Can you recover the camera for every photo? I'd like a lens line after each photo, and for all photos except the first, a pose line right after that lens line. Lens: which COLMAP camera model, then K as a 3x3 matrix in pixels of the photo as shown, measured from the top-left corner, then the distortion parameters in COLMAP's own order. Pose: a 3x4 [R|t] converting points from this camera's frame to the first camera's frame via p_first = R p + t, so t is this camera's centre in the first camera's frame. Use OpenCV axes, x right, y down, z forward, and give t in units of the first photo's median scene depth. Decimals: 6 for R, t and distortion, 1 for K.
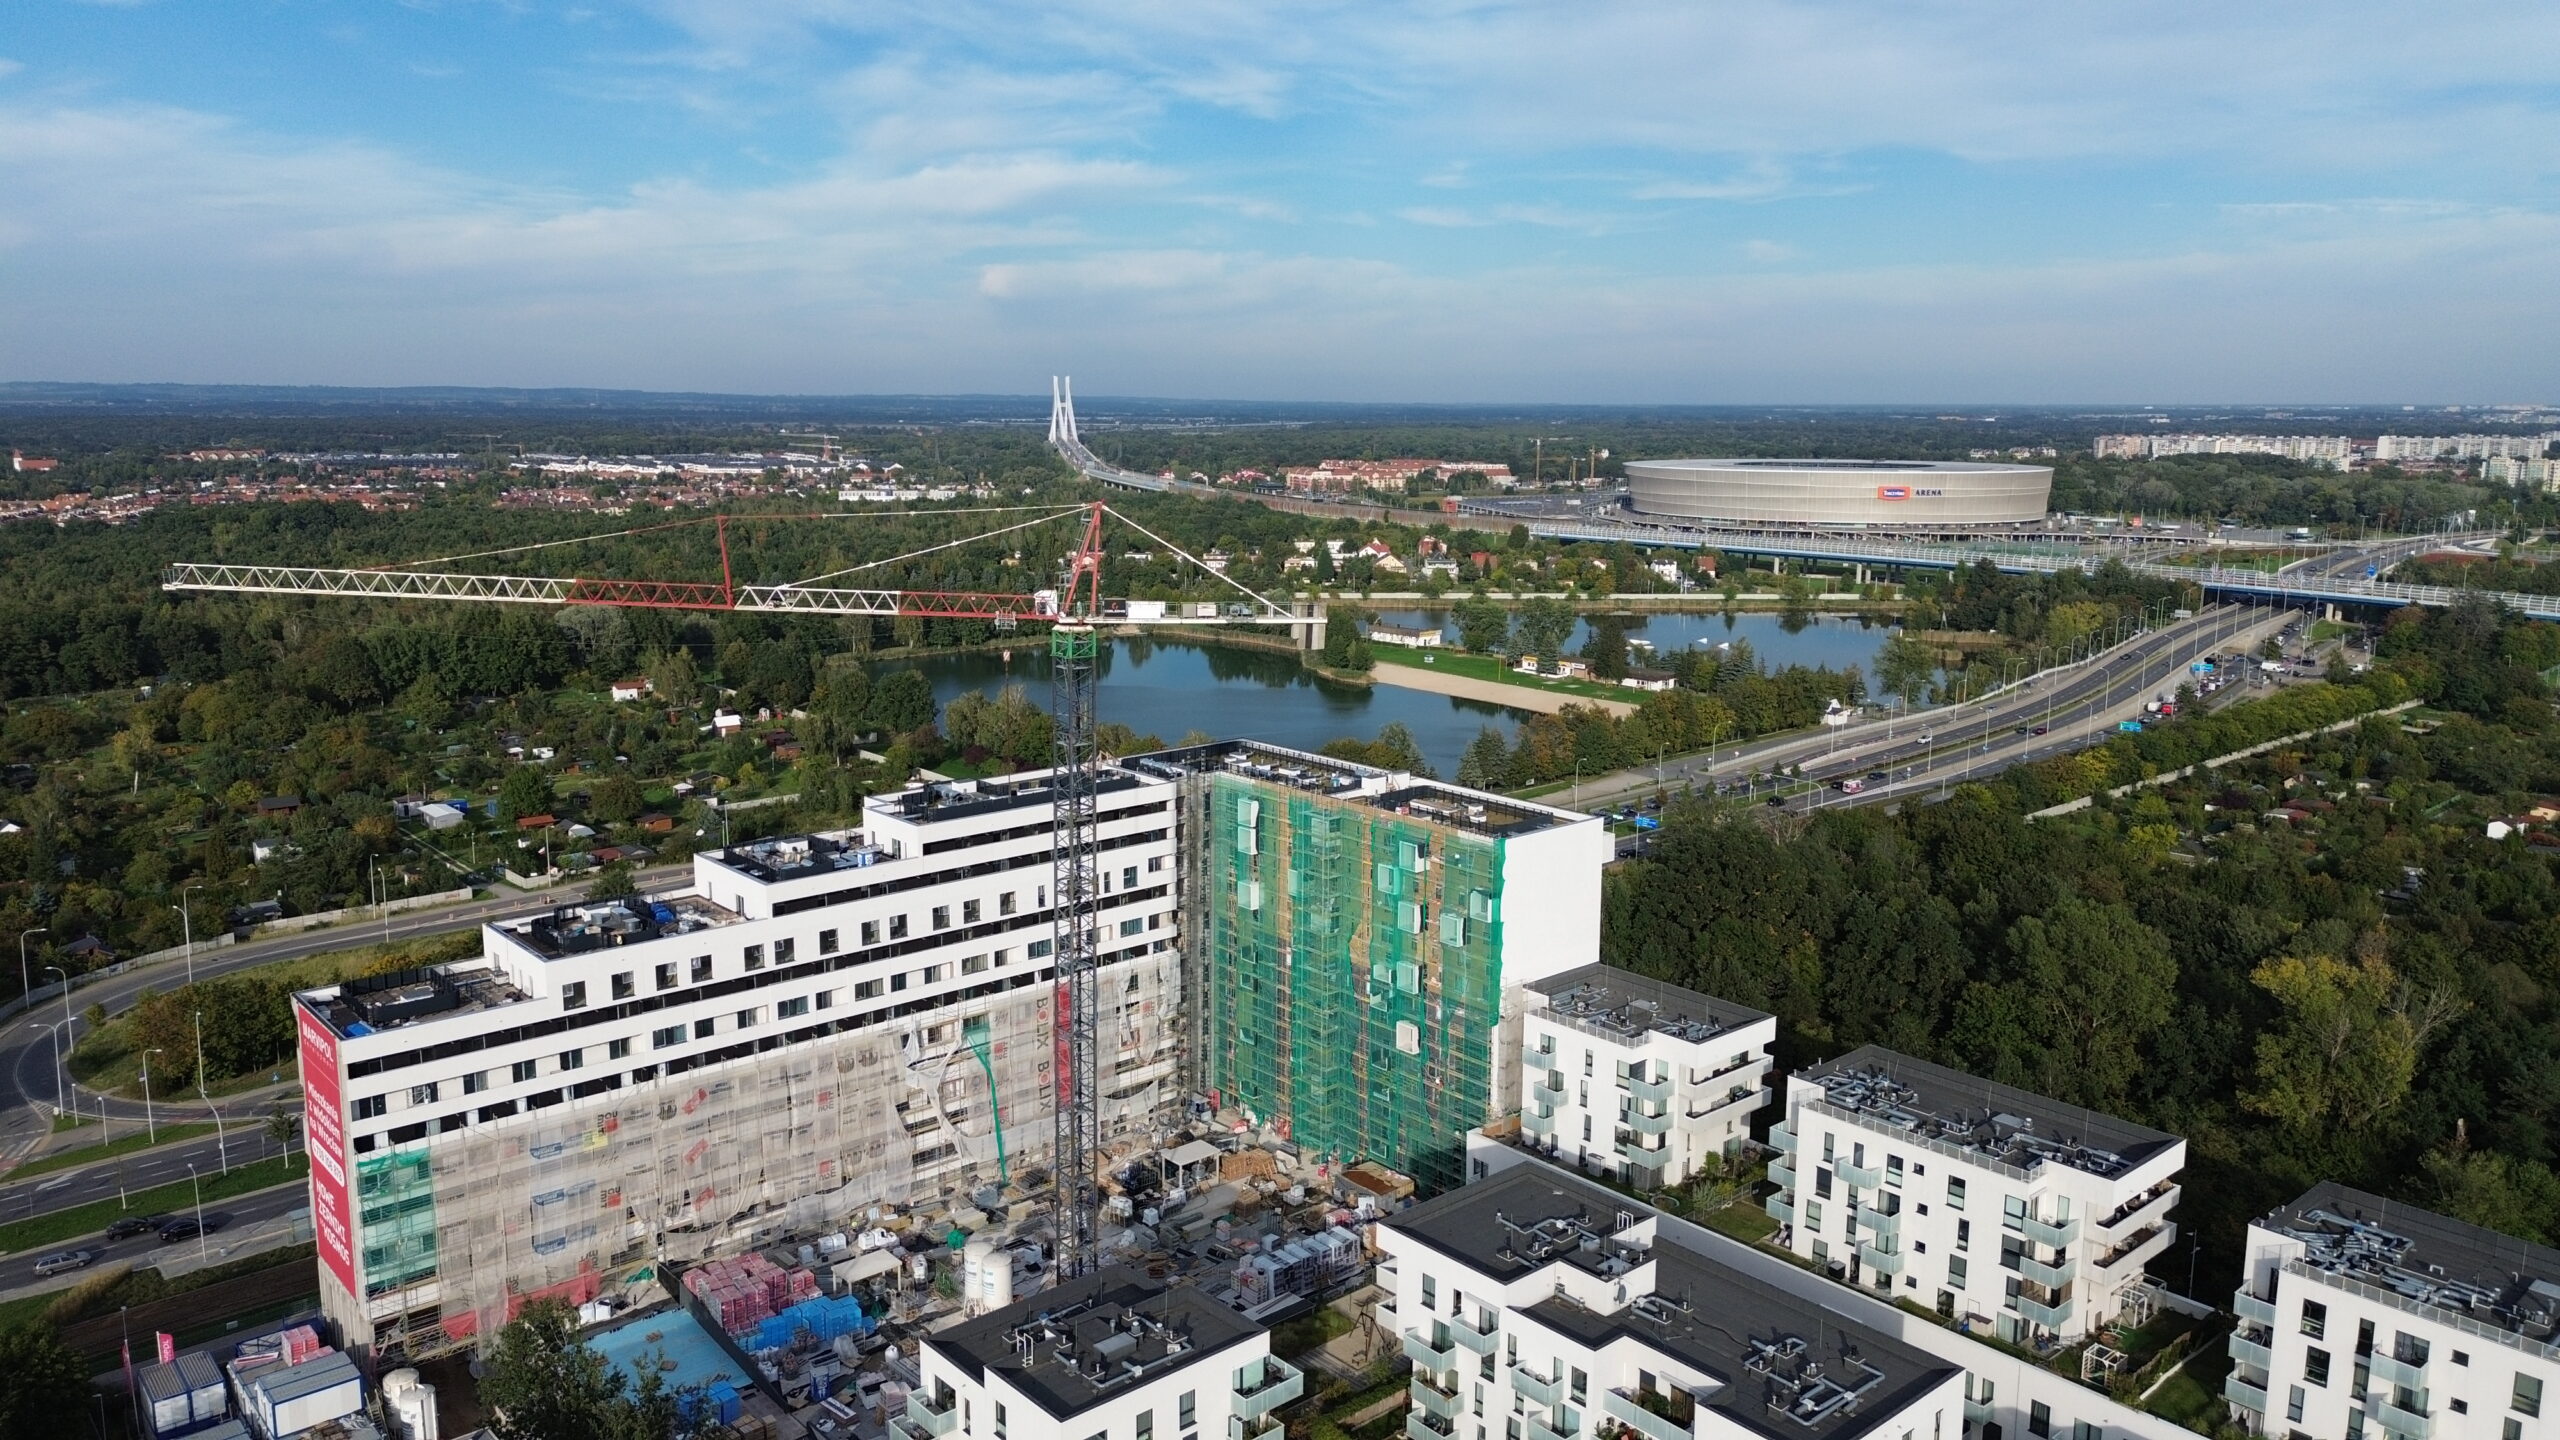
lens RADIAL K [[1793.9, 0, 1280.0], [0, 1793.9, 720.0], [0, 0, 1]] dist [0.088364, -0.086525]
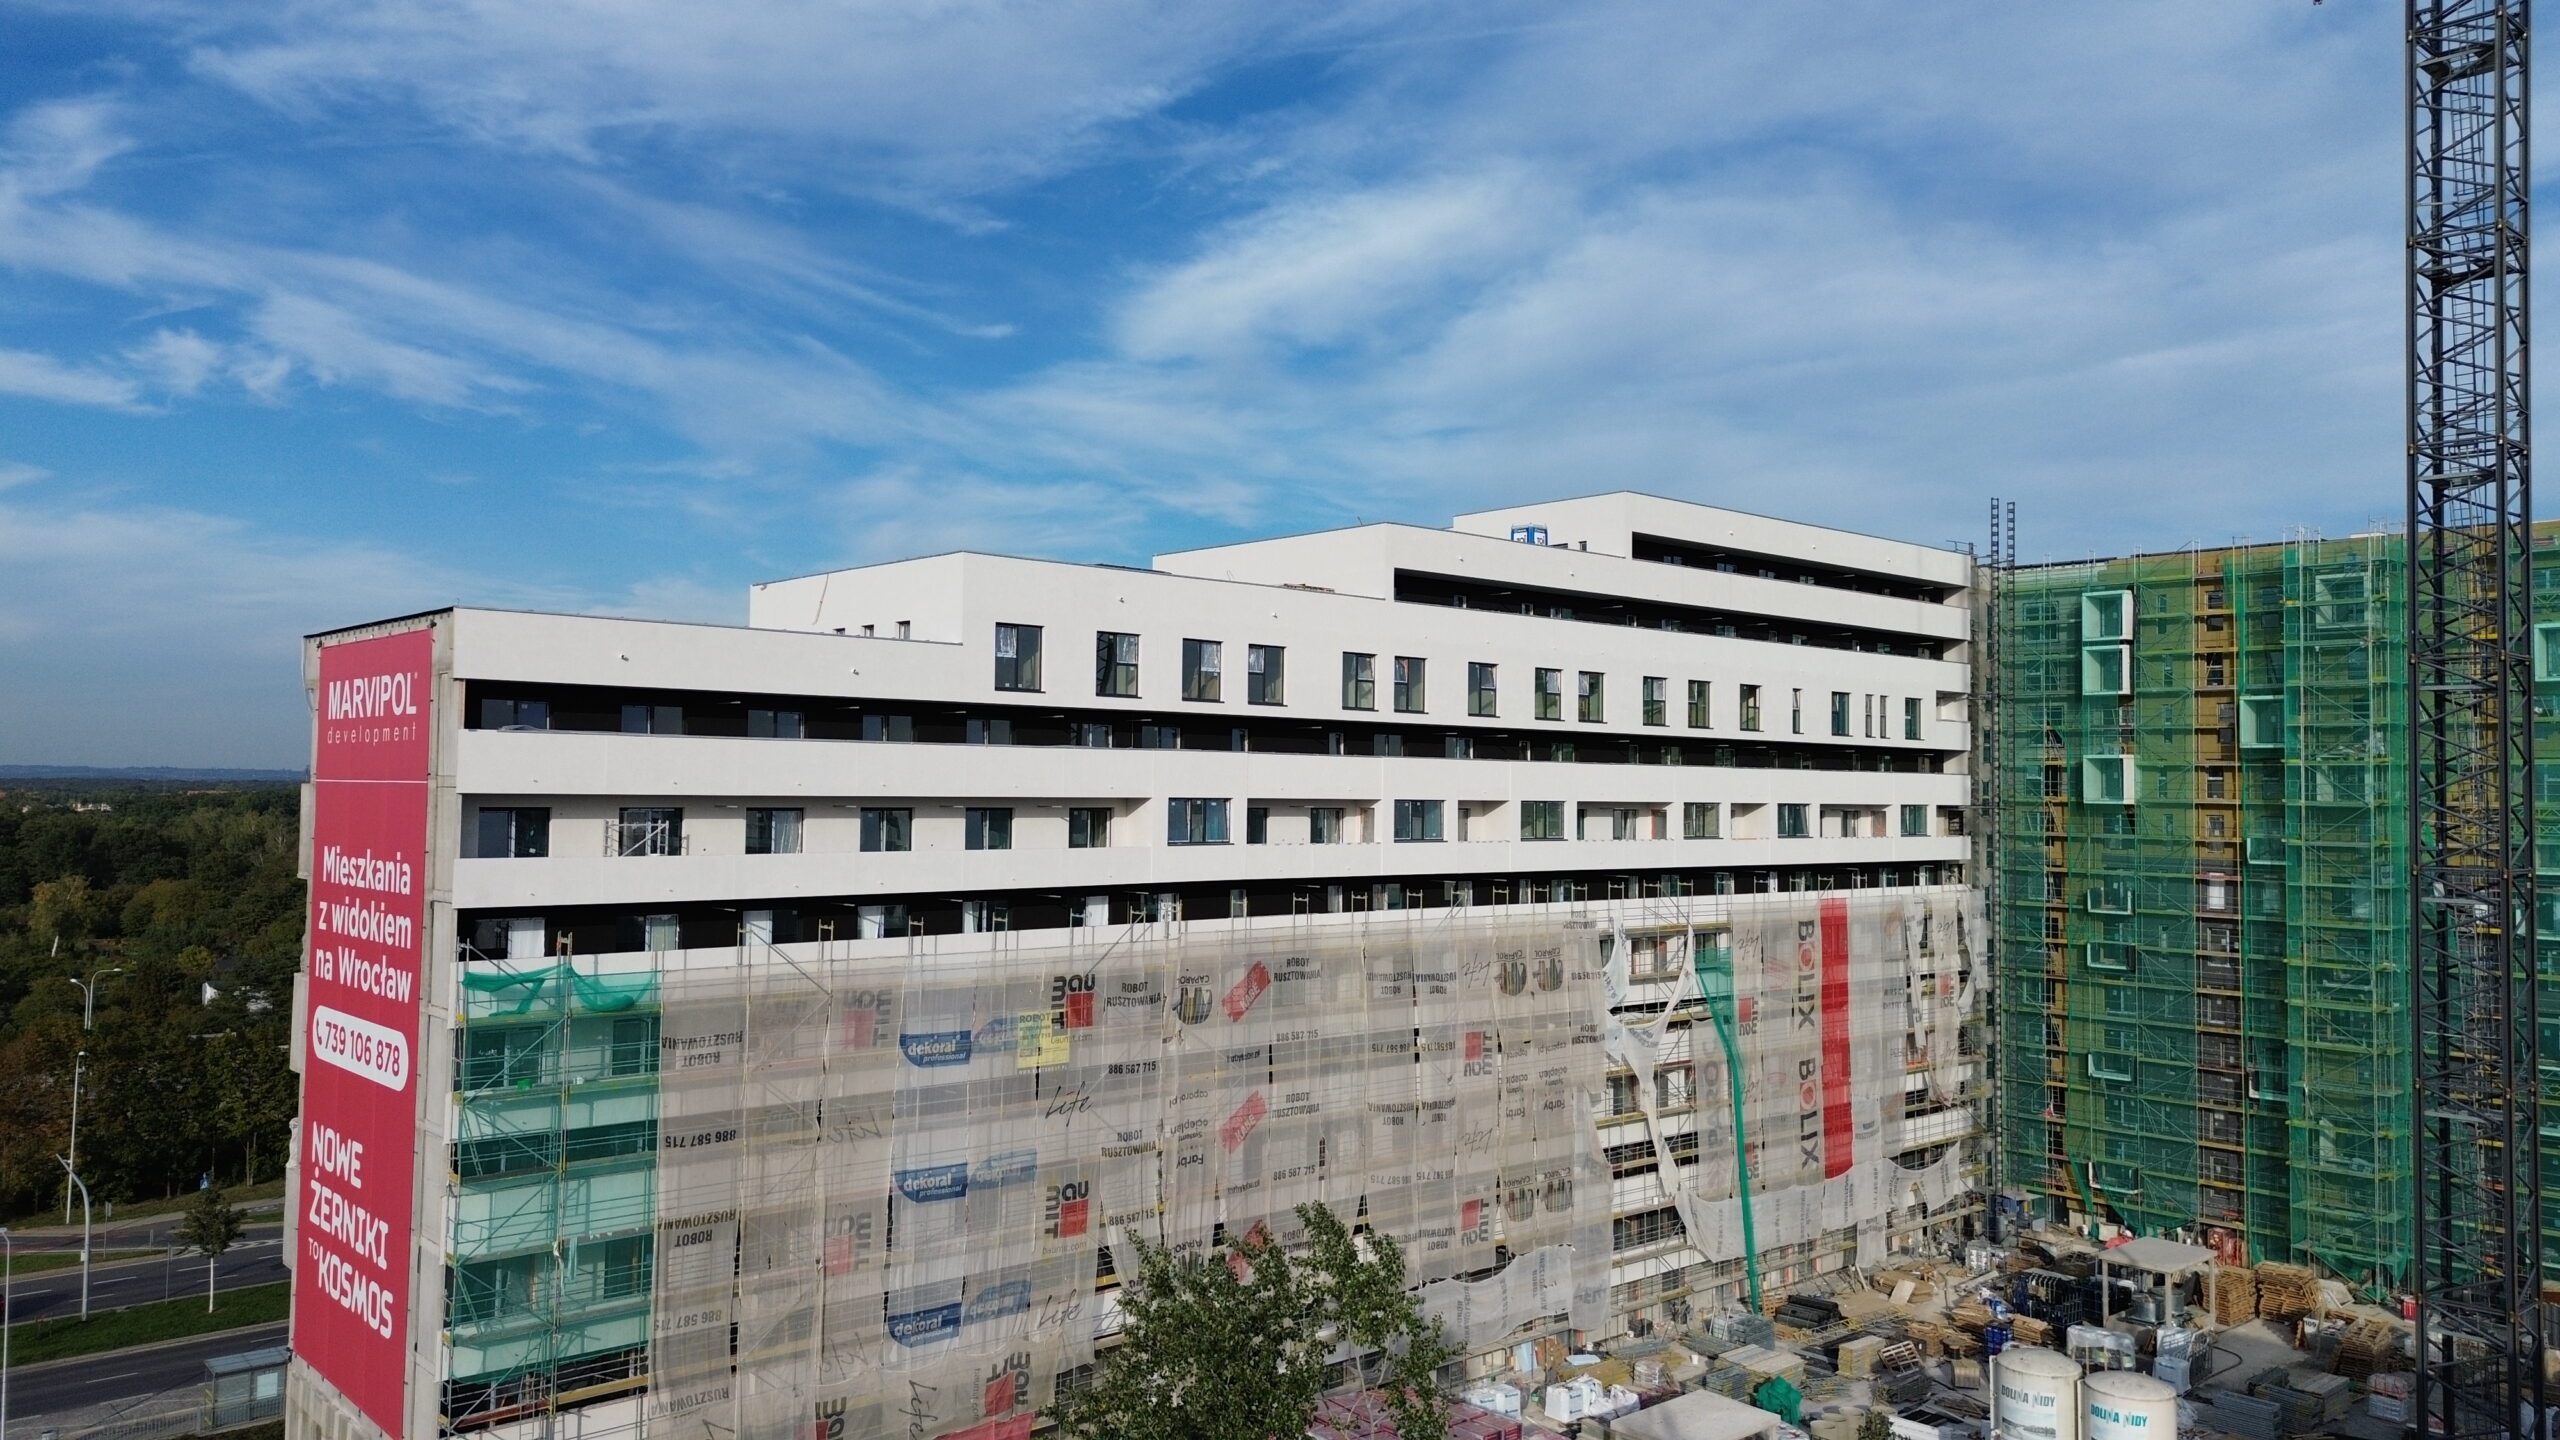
lens RADIAL K [[1804.9, 0, 1280.0], [0, 1804.9, 720.0], [0, 0, 1]] dist [0.082558, -0.082288]
pose [[0.999890, 0.007896, 0.012523, -0.281235], [-0.005028, 0.976734, -0.214395, 0.208477], [-0.013924, 0.214308, 0.976667, 0.515950]]
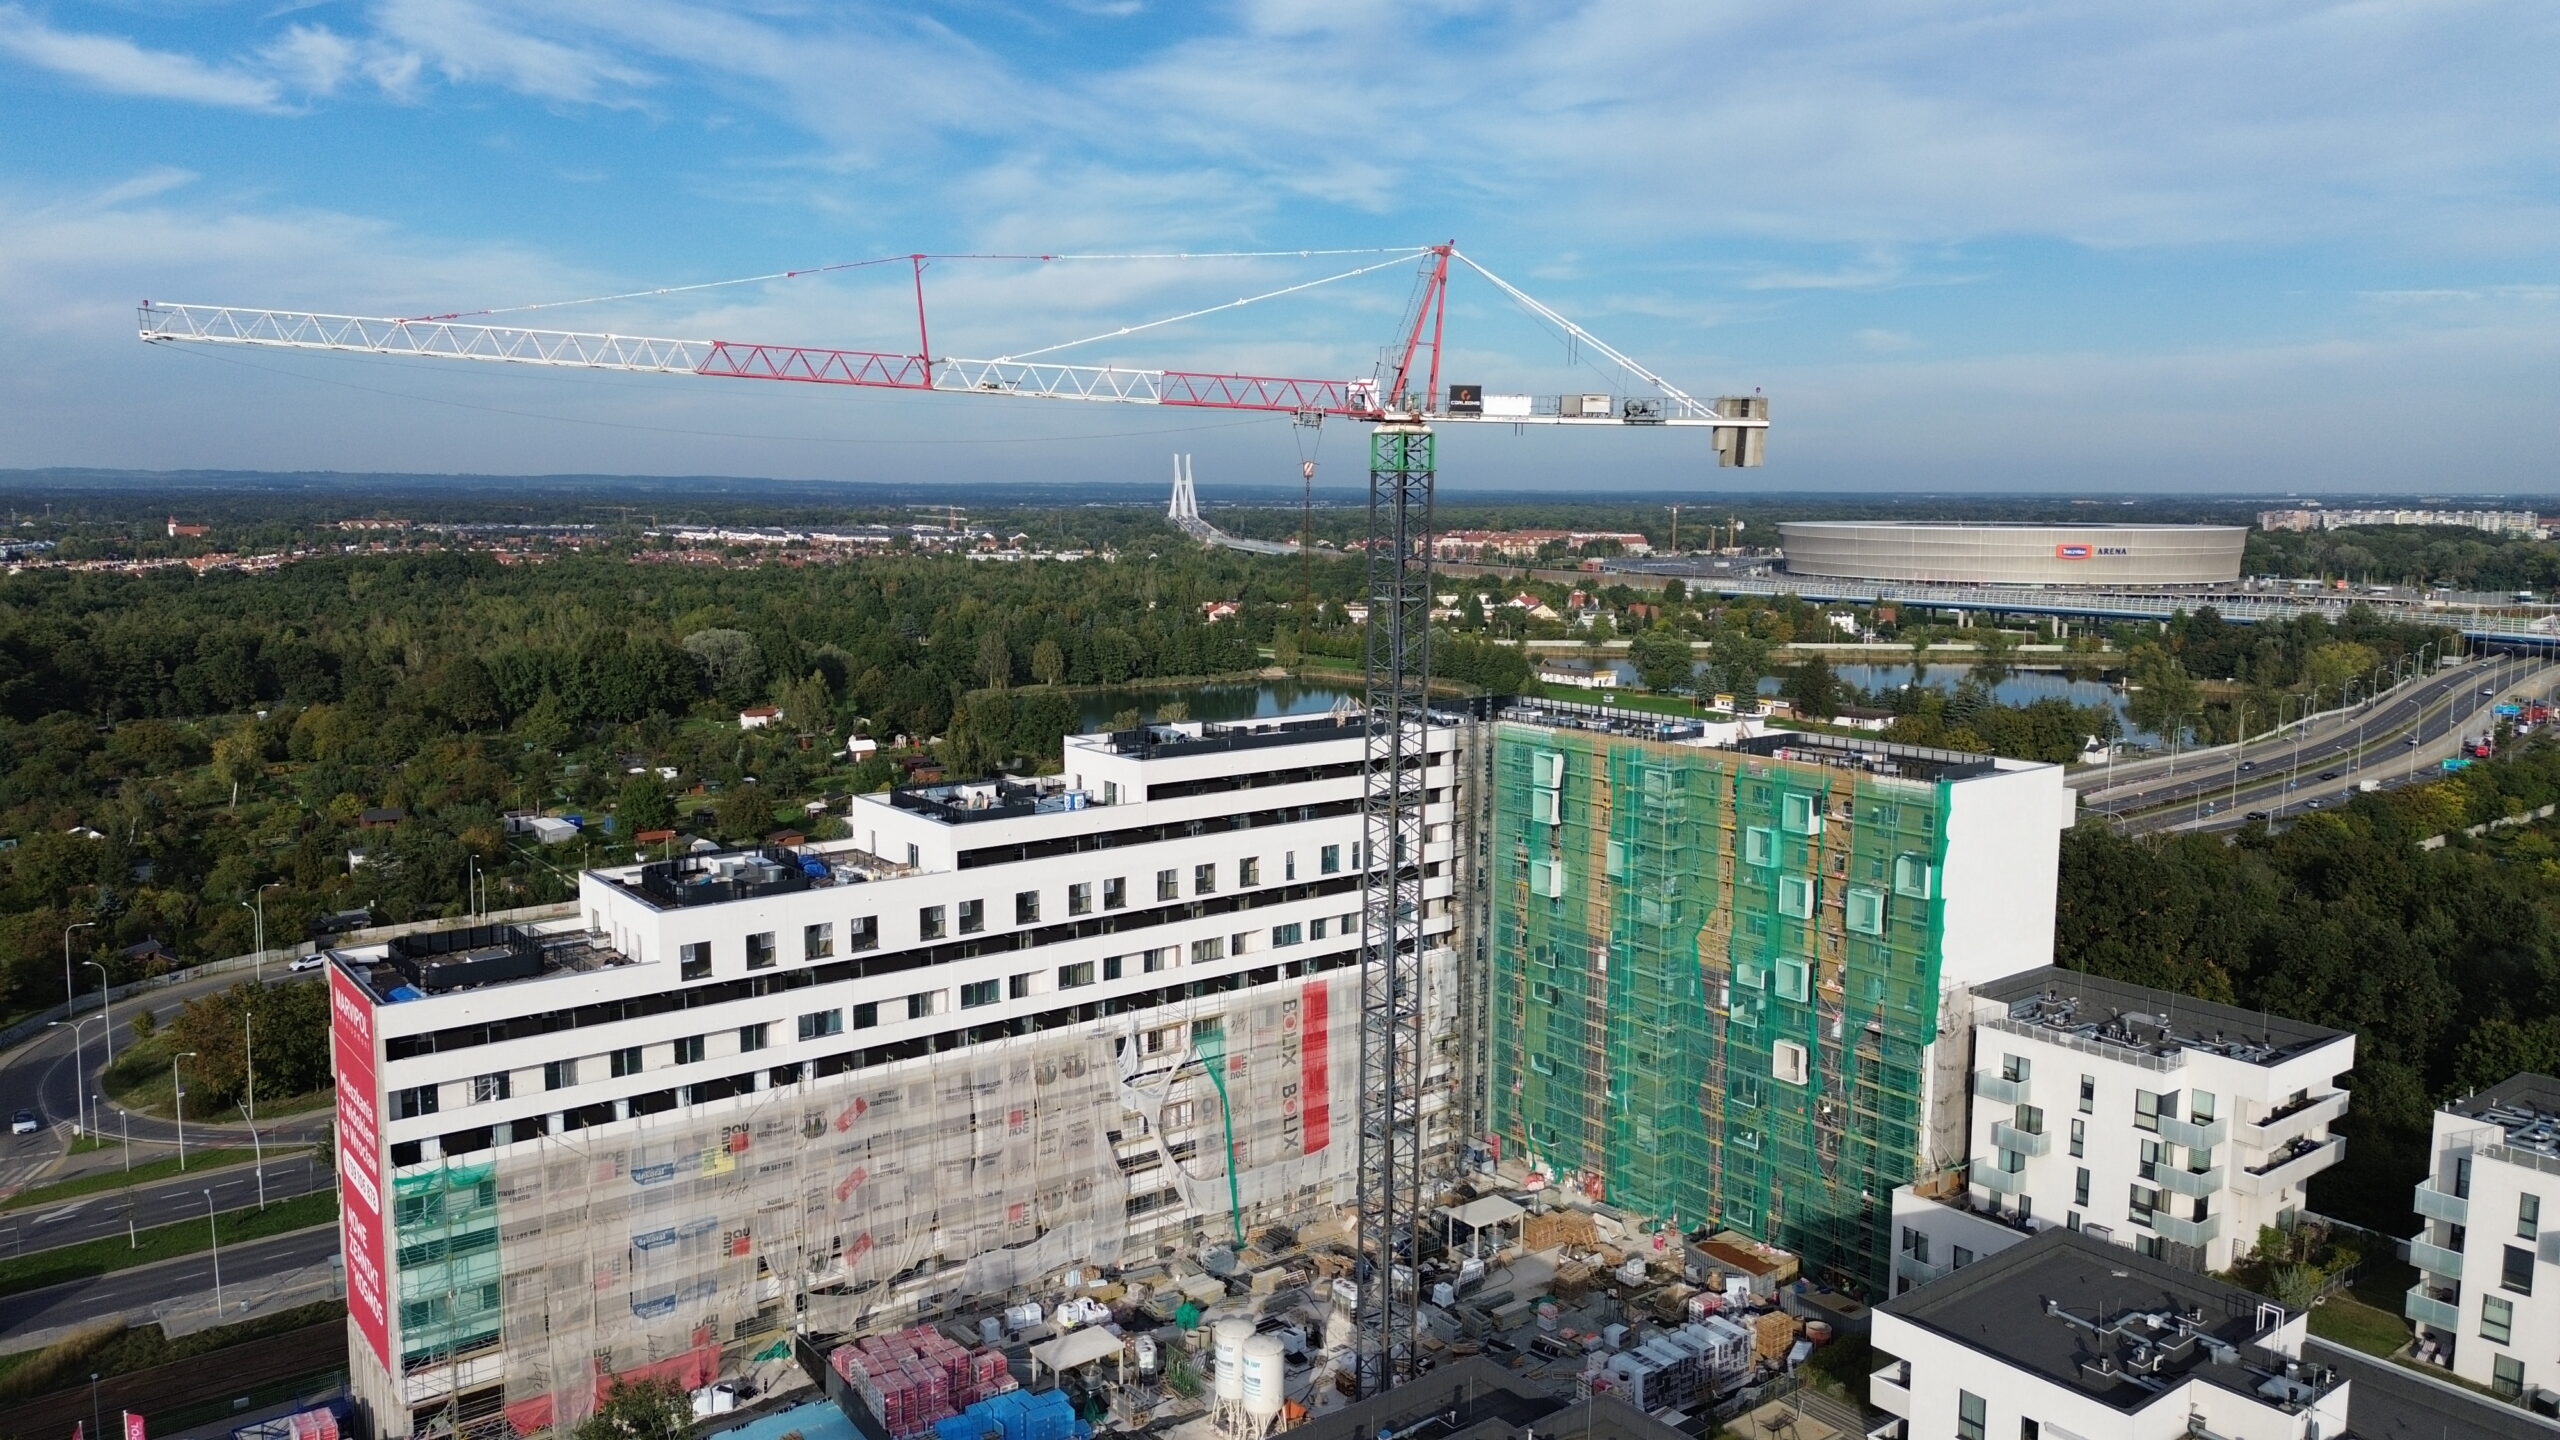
lens RADIAL K [[1793.9, 0, 1280.0], [0, 1793.9, 720.0], [0, 0, 1]] dist [0.088364, -0.086525]
pose [[0.998135, 0.007987, -0.060512, -0.091625], [-0.010895, 0.998794, -0.047876, 0.072786], [0.060057, 0.048446, 0.997019, 0.234144]]
